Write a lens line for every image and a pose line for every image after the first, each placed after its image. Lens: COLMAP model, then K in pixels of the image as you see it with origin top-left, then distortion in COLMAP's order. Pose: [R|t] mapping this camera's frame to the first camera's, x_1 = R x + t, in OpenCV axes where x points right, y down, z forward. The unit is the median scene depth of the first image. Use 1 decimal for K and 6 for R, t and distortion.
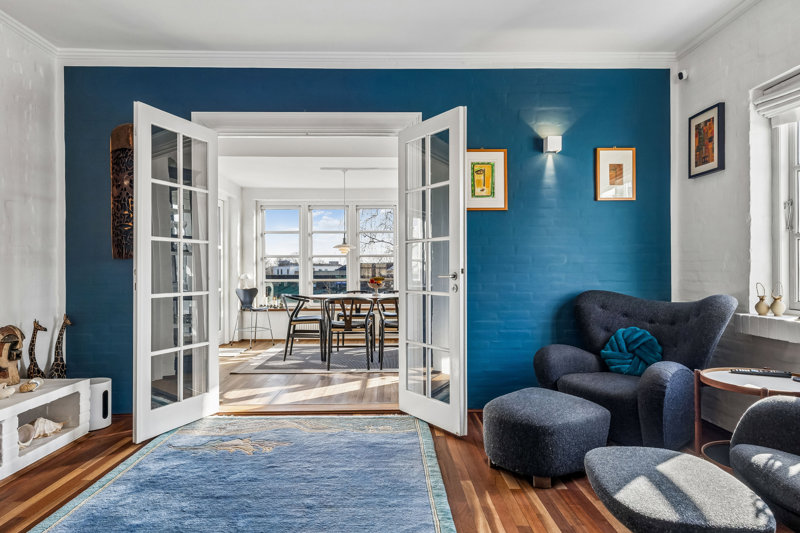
lens RADIAL K [[490.6, 0, 410.6], [0, 490.6, 268.5], [0, 0, 1]] dist [0.020657, -0.000512]
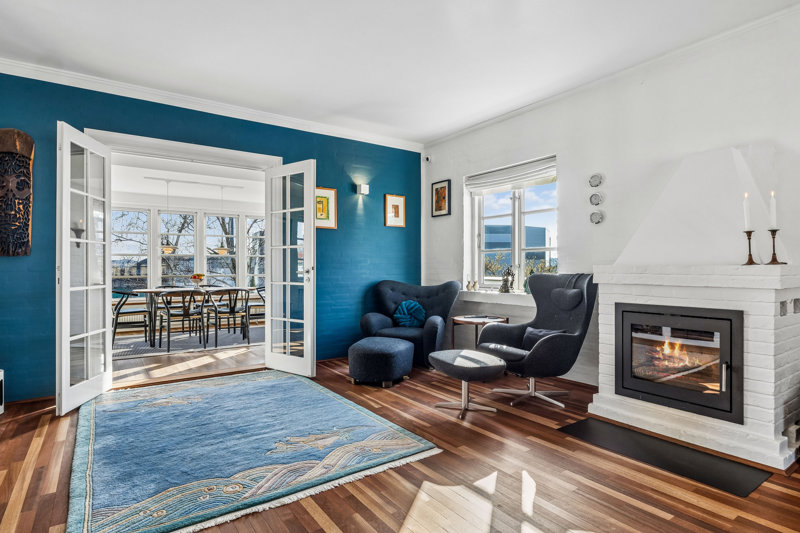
lens RADIAL K [[424.0, 0, 394.8], [0, 424.0, 267.2], [0, 0, 1]] dist [-0.000027, -0.001118]
pose [[0.839601, 0.003506, 0.543193, -0.389394], [-0.003656, 0.999993, -0.000803, 0.001898], [-0.543192, -0.001311, 0.839608, -0.224909]]
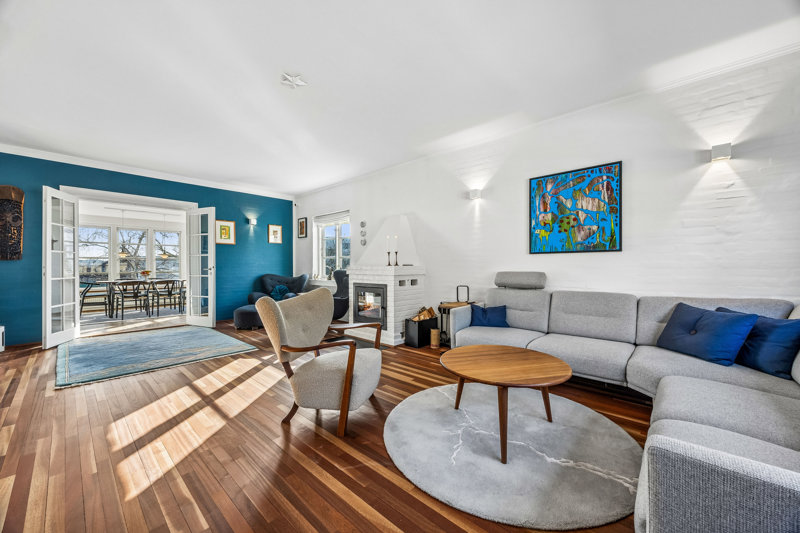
lens RADIAL K [[309.1, 0, 403.6], [0, 309.1, 266.9], [0, 0, 1]] dist [-0.004797, 0.000497]
pose [[0.698385, 0.002112, 0.715719, -0.381183], [-0.003610, 0.999993, 0.000571, -0.000965], [-0.715713, -0.002983, 0.698388, -0.867153]]
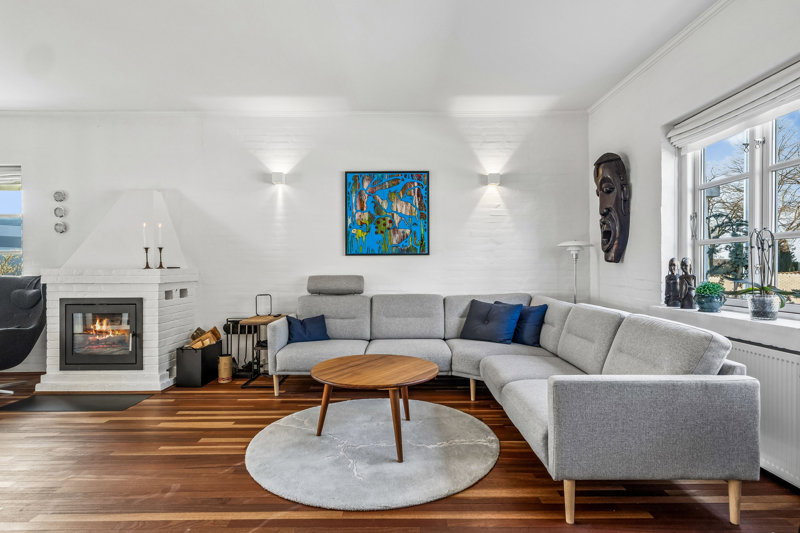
lens RADIAL K [[424.0, 0, 412.2], [0, 424.0, 265.5], [0, 0, 1]] dist [-0.000027, -0.001118]
pose [[0.015067, 0.008869, 0.999847, -0.619365], [-0.000802, 0.999960, -0.008858, -0.003948], [-0.999886, -0.000668, 0.015074, -0.662181]]
